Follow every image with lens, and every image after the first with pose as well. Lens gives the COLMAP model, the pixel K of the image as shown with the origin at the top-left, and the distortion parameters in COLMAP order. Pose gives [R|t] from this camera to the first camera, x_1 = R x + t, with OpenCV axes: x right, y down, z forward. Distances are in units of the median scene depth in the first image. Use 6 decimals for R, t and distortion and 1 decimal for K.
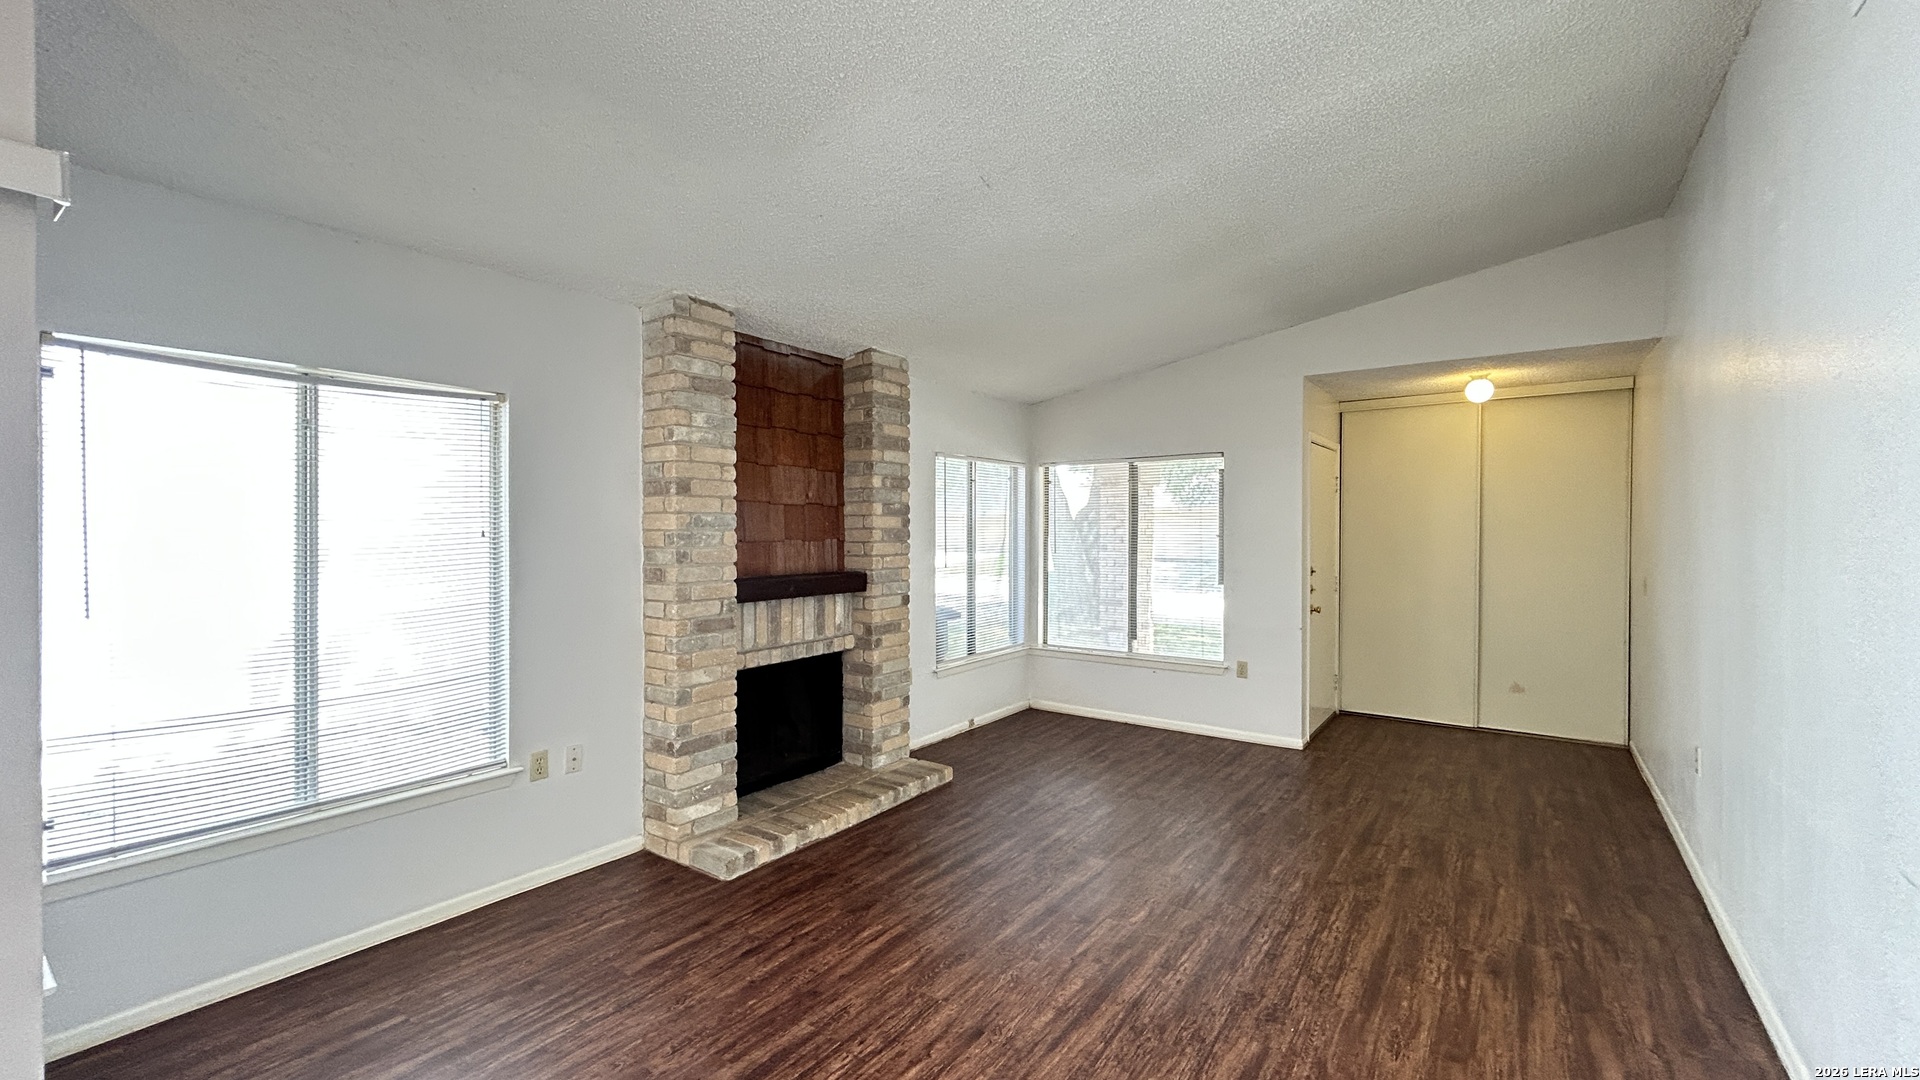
lens RADIAL K [[773.6, 0, 959.6], [0, 773.6, 535.5], [0, 0, 1]] dist [0.000429, 0.002497]
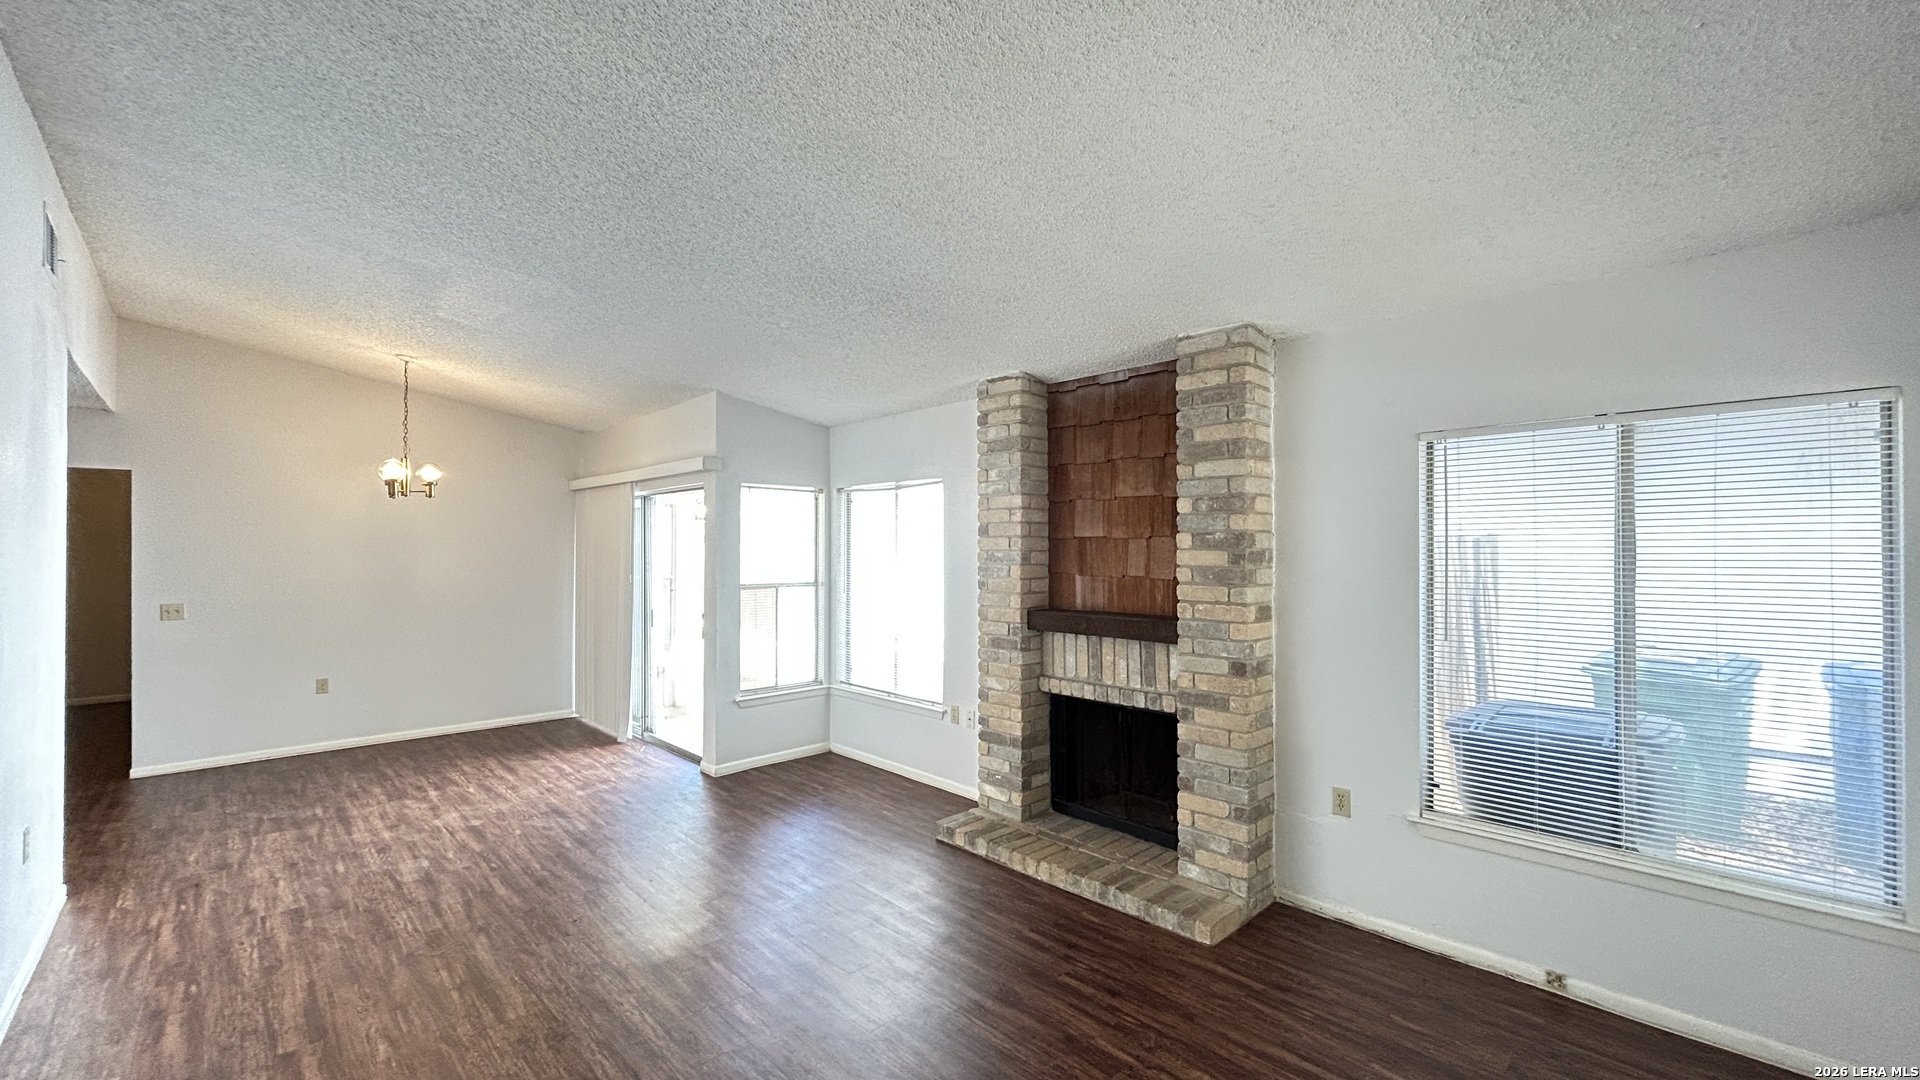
lens RADIAL K [[773.6, 0, 964.4], [0, 773.6, 533.6], [0, 0, 1]] dist [0.000429, 0.002497]
pose [[-0.176040, -0.017342, -0.984230, 0.755030], [-0.006187, 0.999845, -0.016510, -0.029712], [0.984364, 0.003183, -0.176120, 0.993707]]
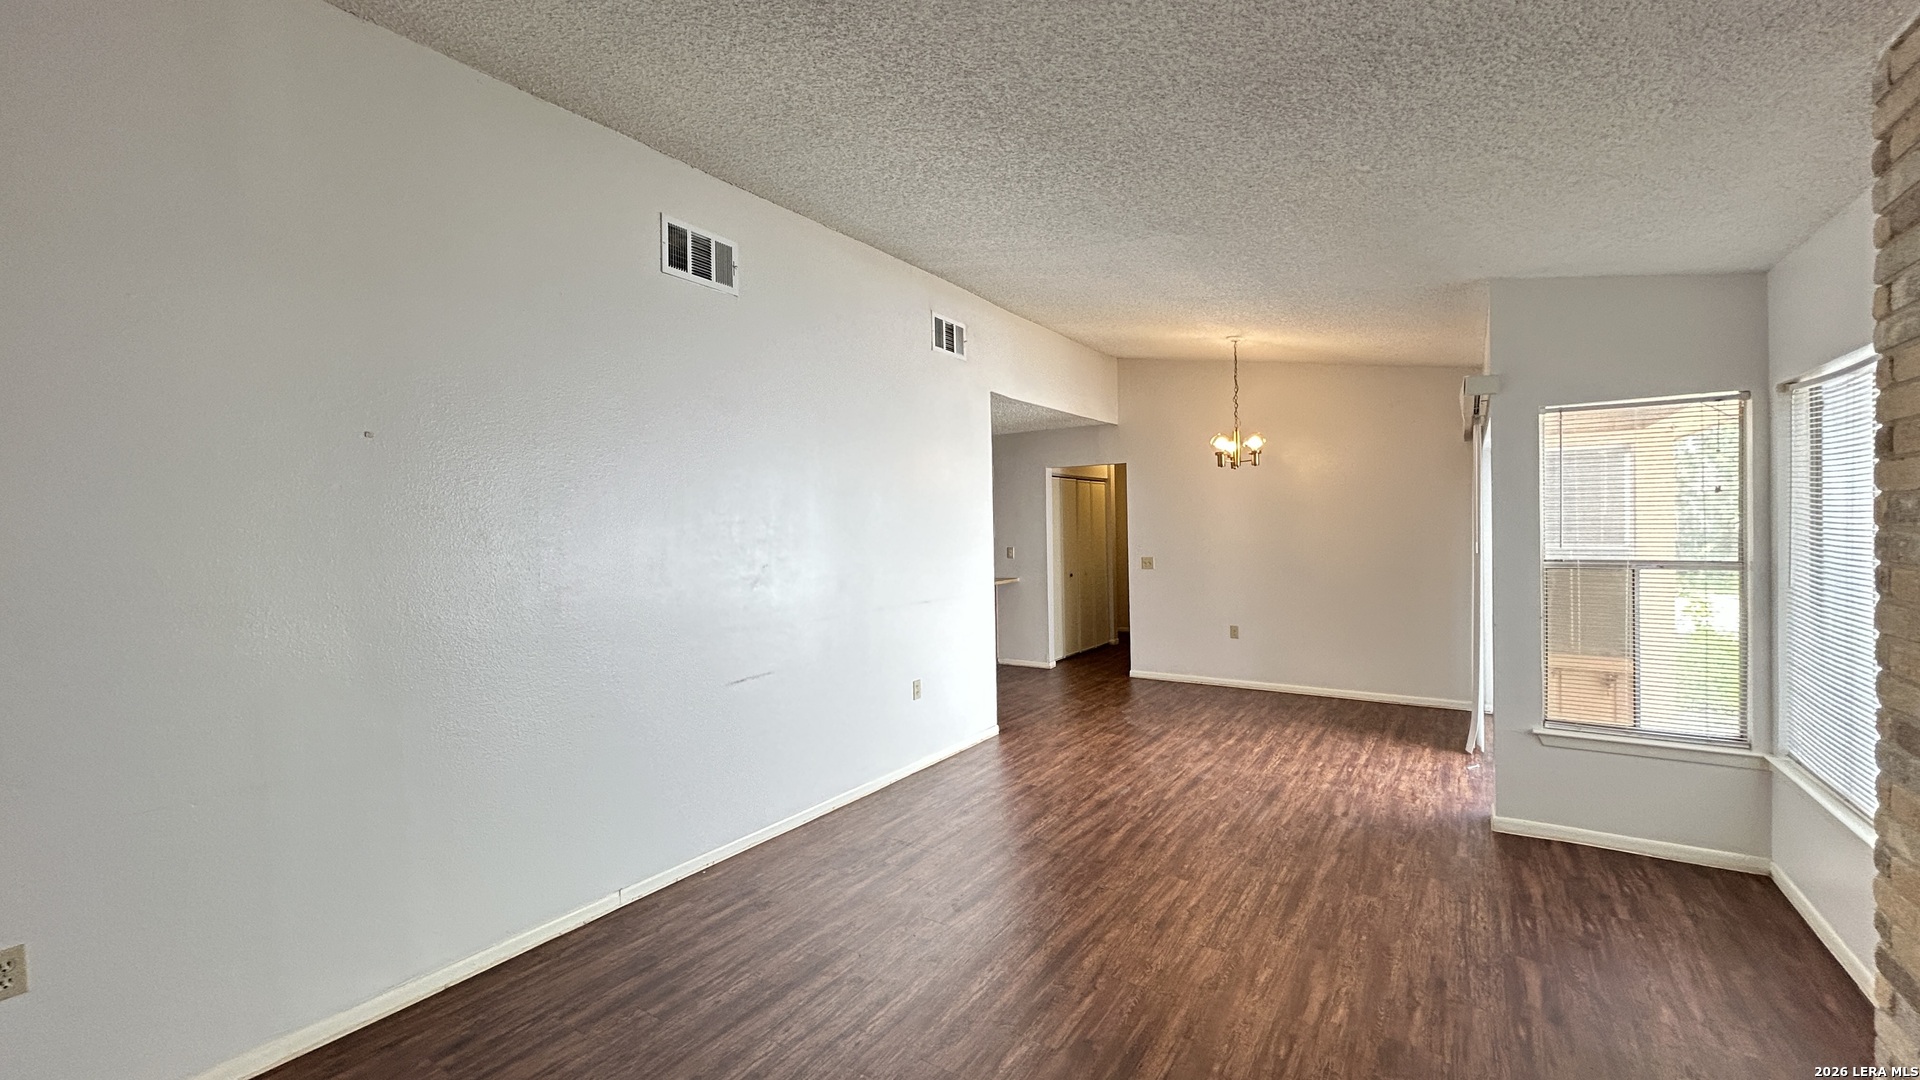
lens RADIAL K [[773.6, 0, 960.7], [0, 773.6, 539.4], [0, 0, 1]] dist [0.000429, 0.002497]
pose [[-0.998840, 0.019413, -0.044061, 0.217476], [0.018327, 0.999521, 0.024926, -0.019526], [0.044524, 0.024090, -0.998718, 1.227973]]
